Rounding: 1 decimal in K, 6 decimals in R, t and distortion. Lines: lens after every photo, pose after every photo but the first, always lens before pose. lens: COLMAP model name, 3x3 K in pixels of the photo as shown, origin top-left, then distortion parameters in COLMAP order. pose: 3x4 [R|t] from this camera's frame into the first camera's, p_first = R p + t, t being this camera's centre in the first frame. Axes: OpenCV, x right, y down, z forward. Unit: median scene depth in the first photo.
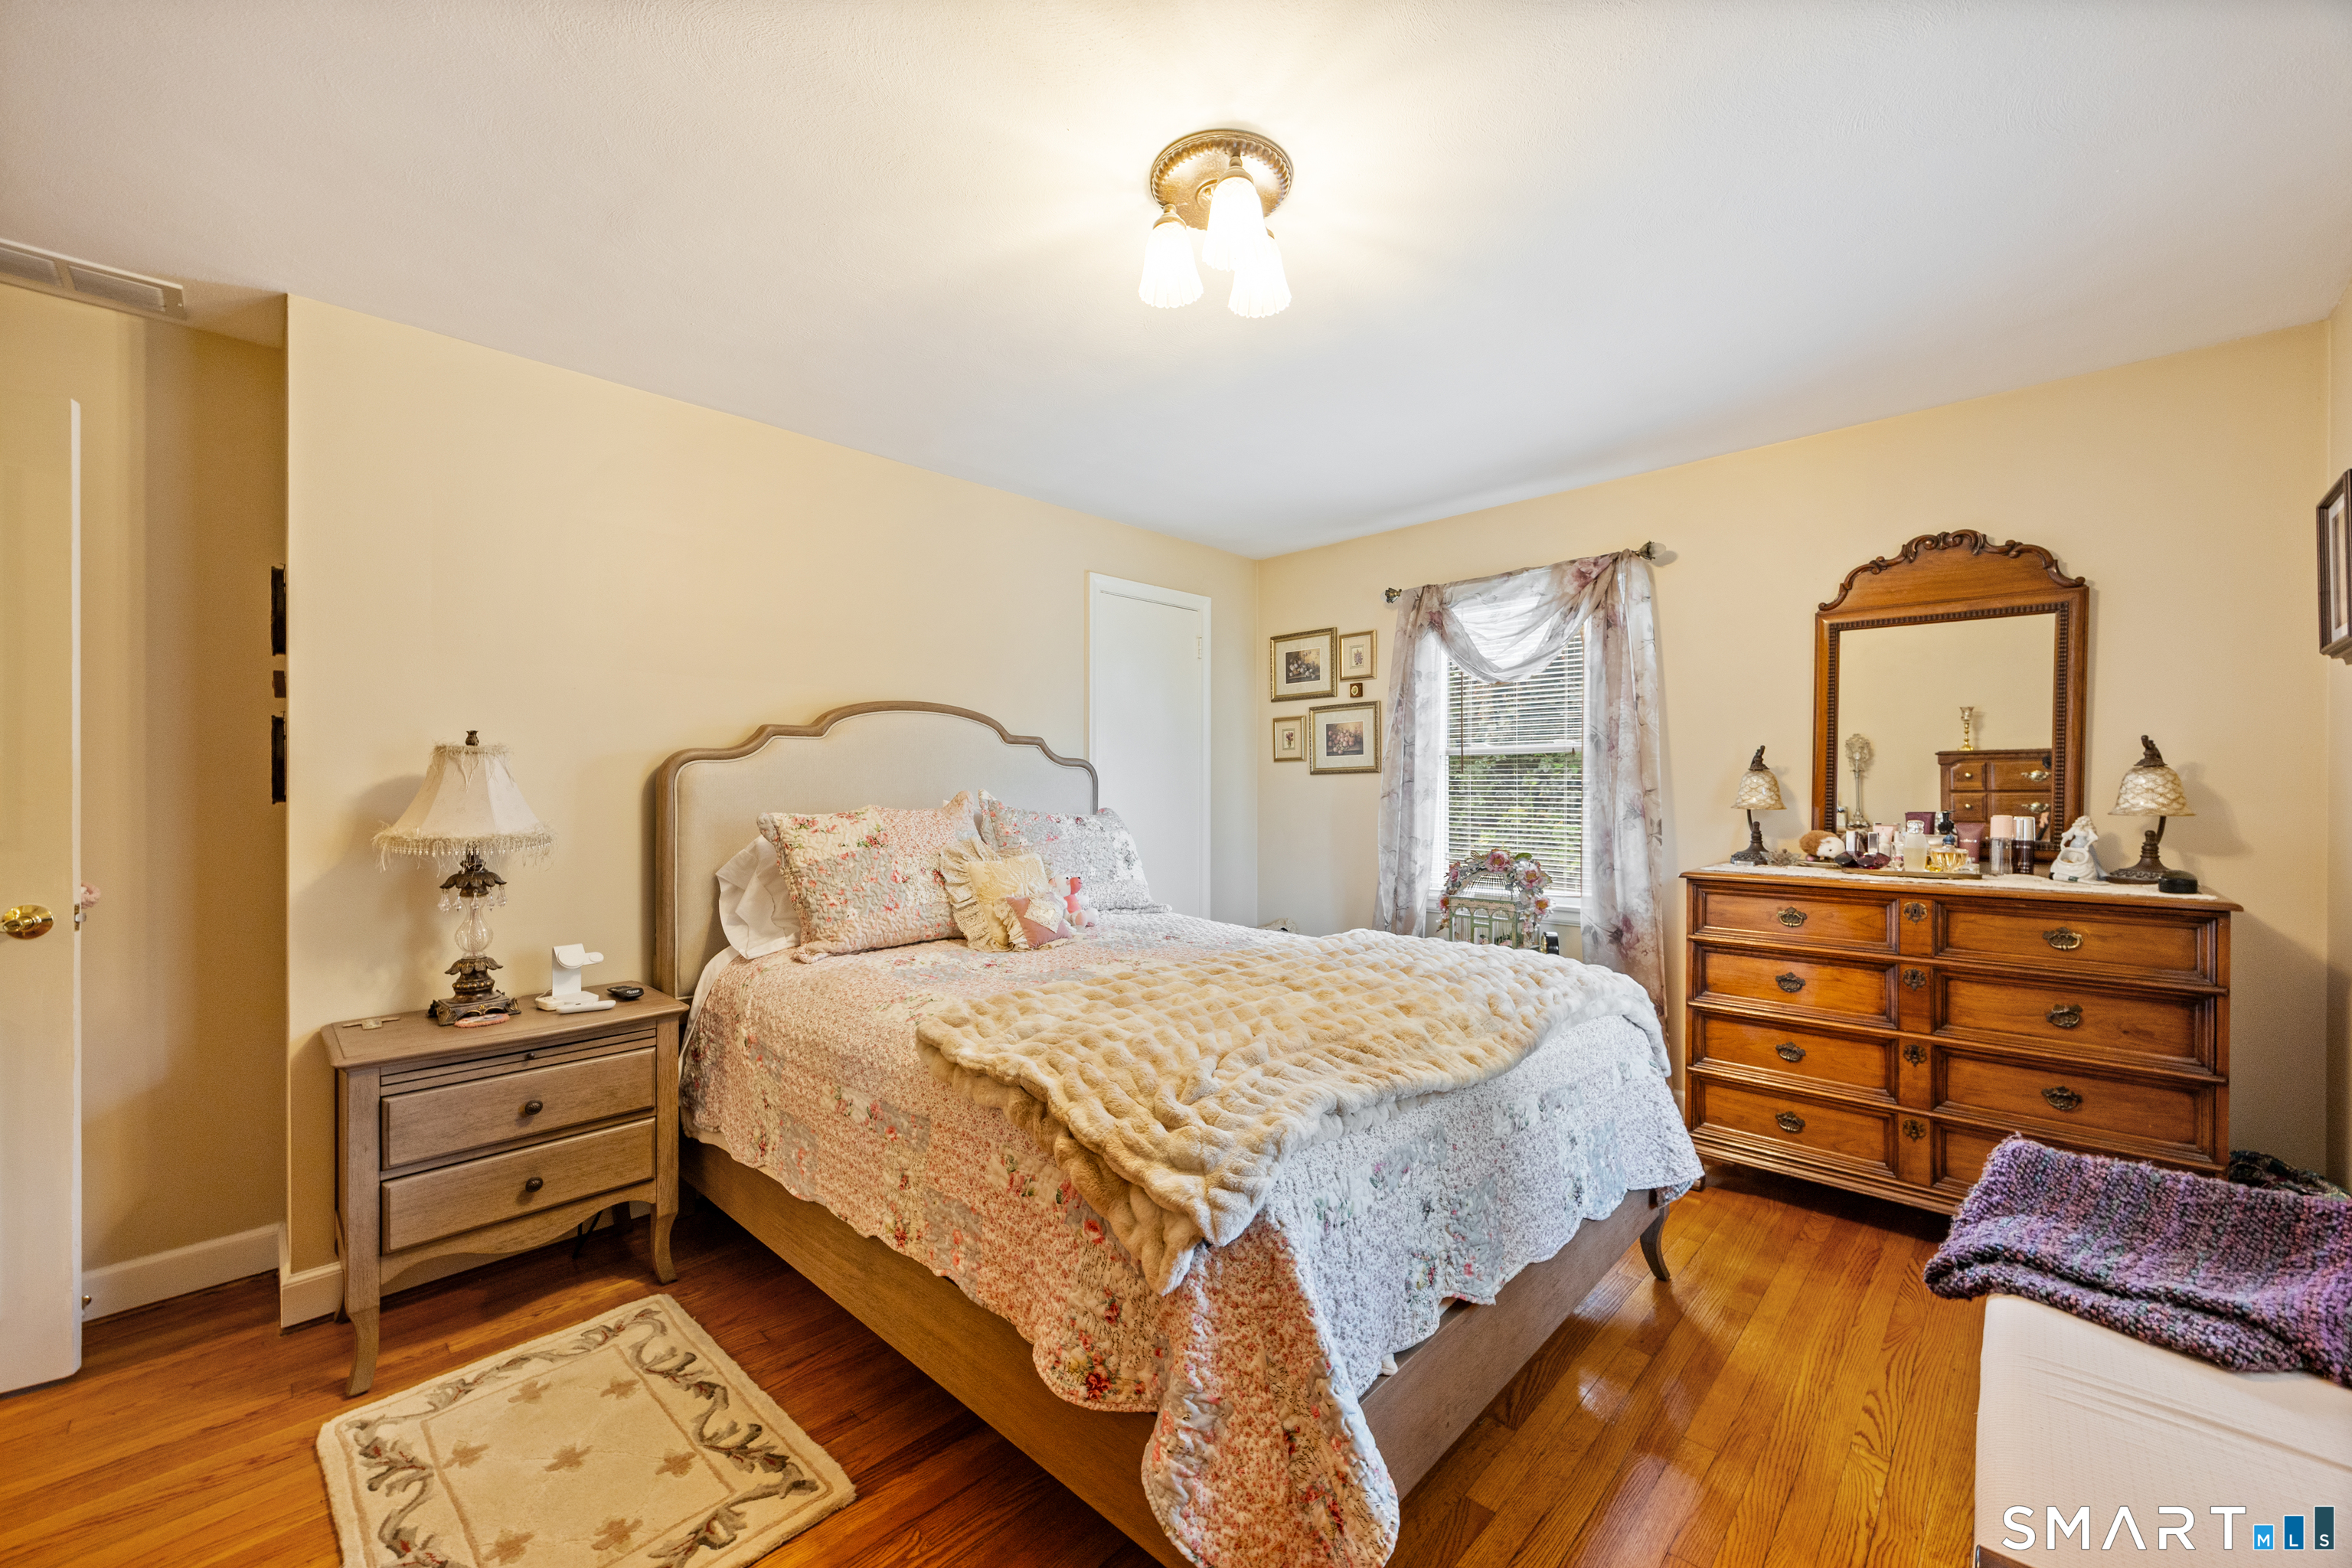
lens RADIAL K [[910.4, 0, 1179.2], [0, 910.4, 798.8], [0, 0, 1]] dist [-0.005845, -0.000589]
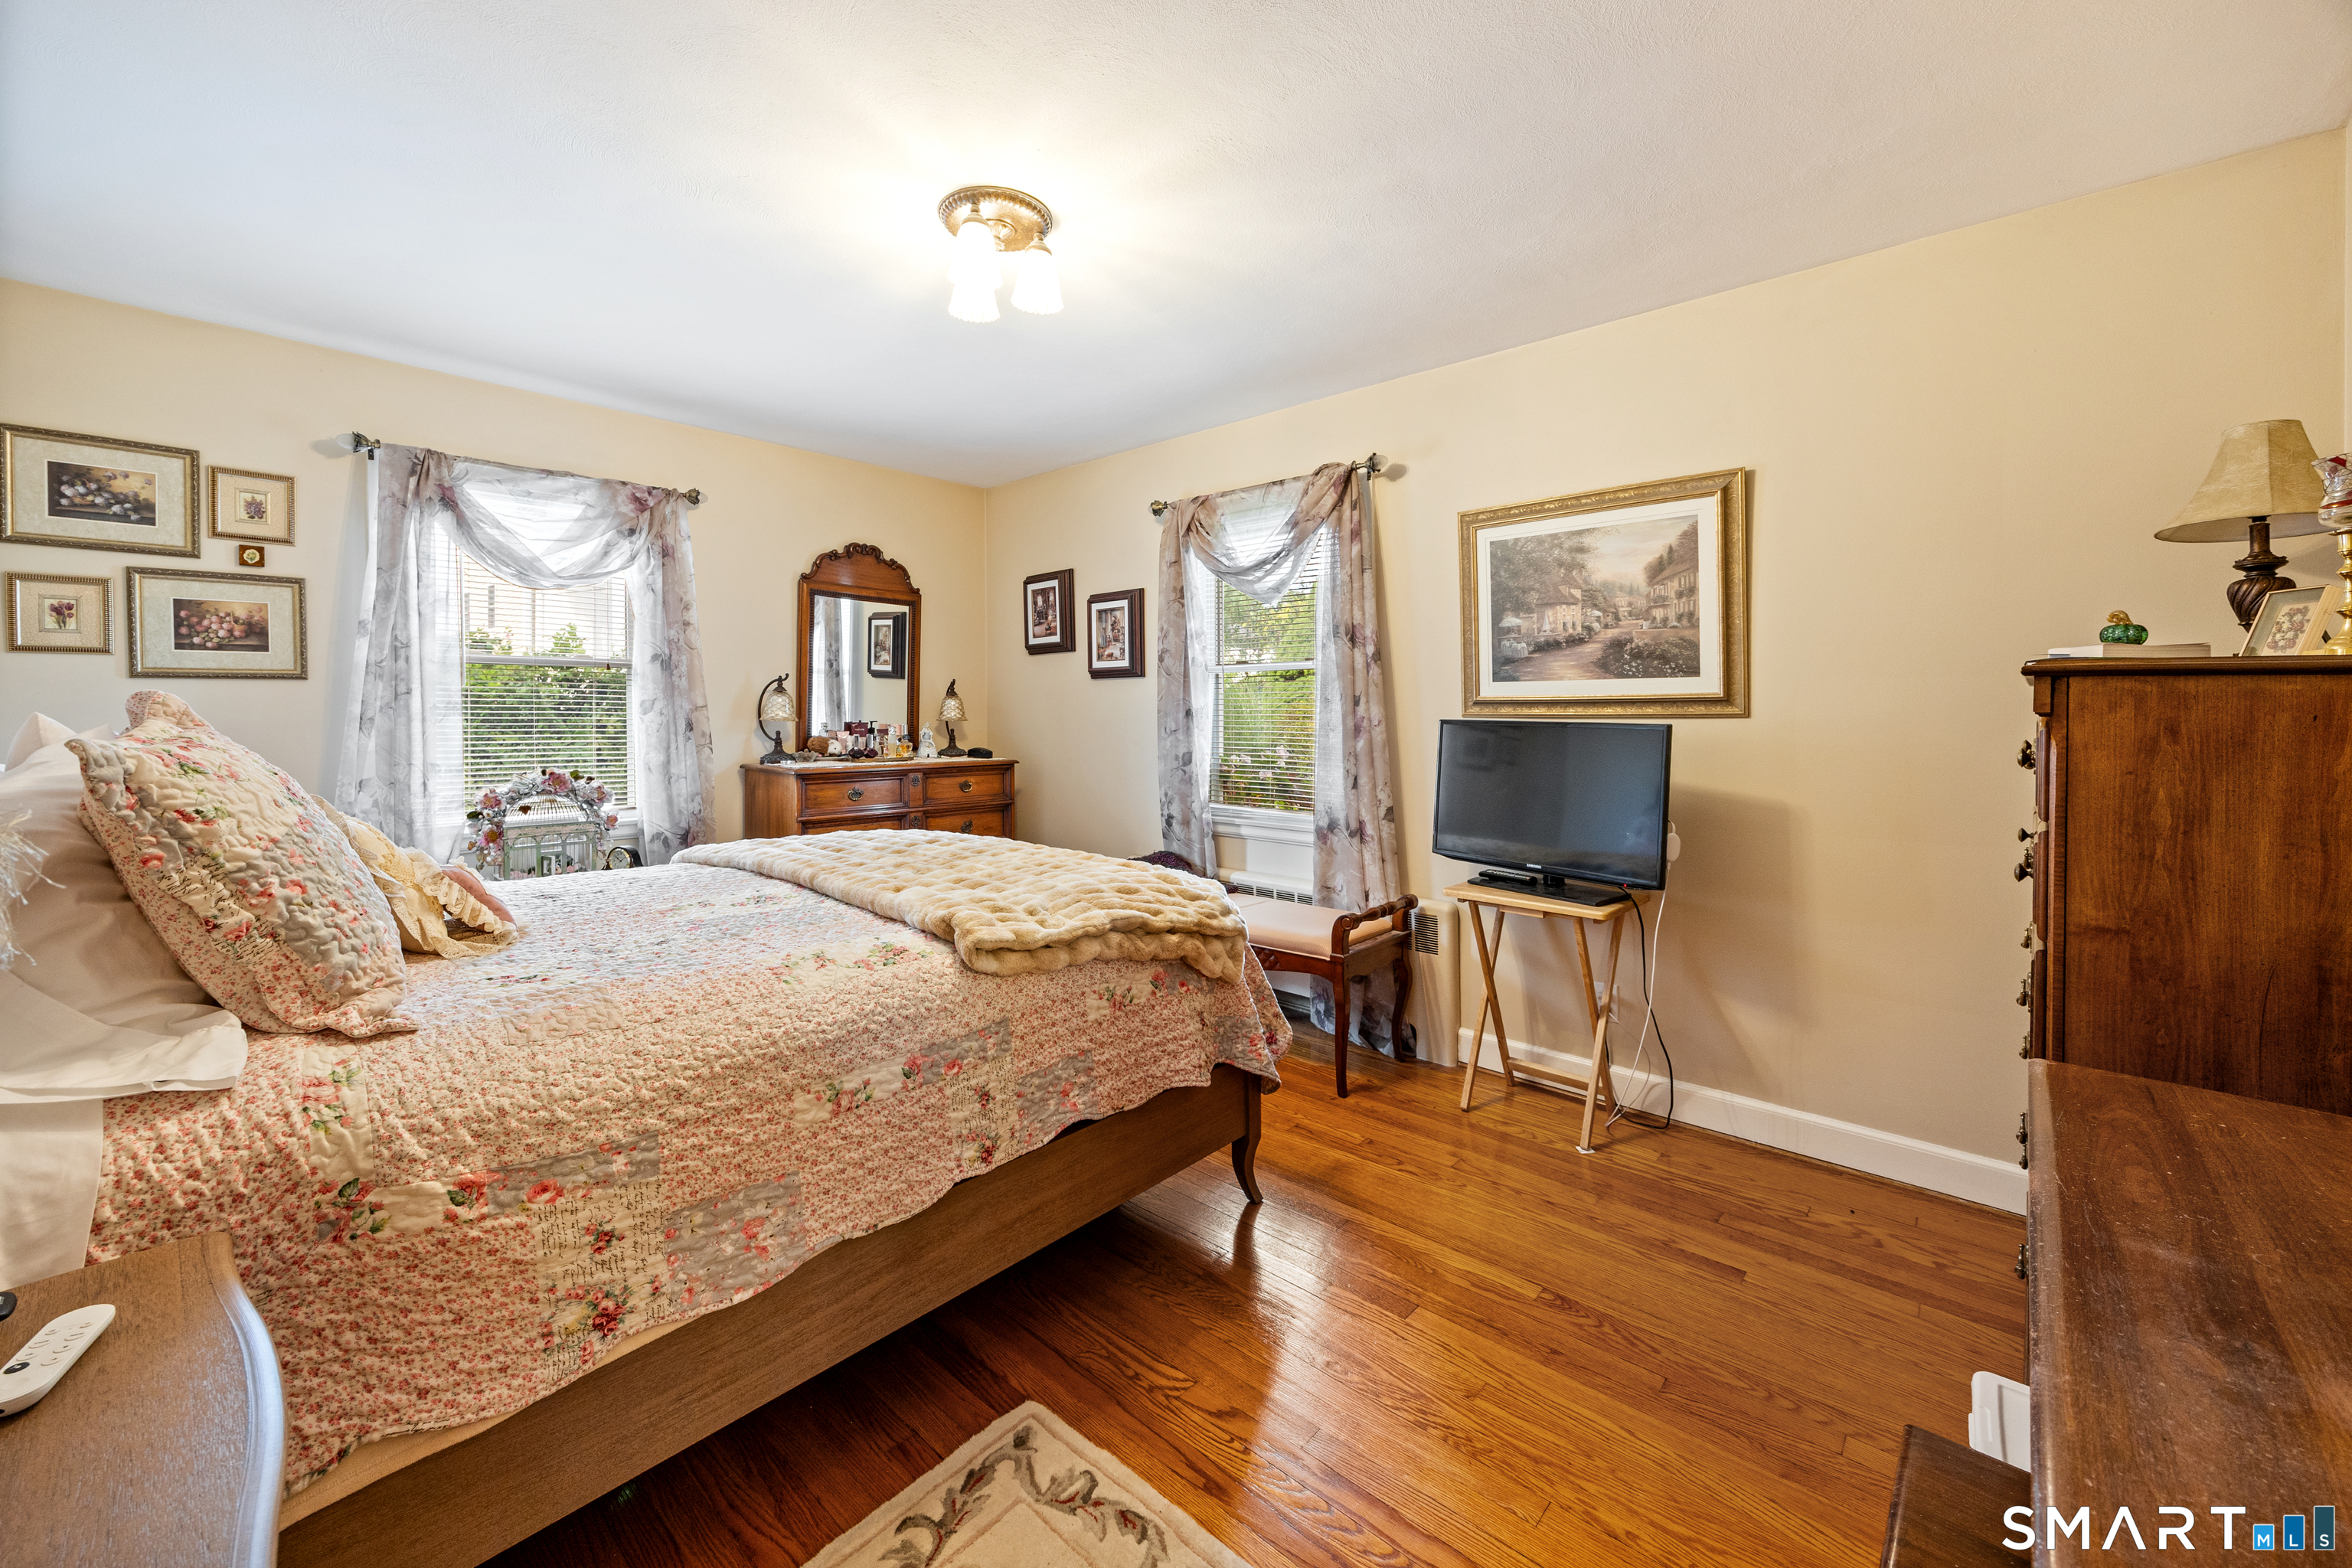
lens RADIAL K [[910.4, 0, 1209.1], [0, 910.4, 715.2], [0, 0, 1]] dist [-0.005845, -0.000589]
pose [[-0.045581, -0.002514, 0.998957, -0.565687], [0.006621, 0.999974, 0.002818, 0.002565], [-0.998939, 0.006742, -0.045564, 0.350565]]
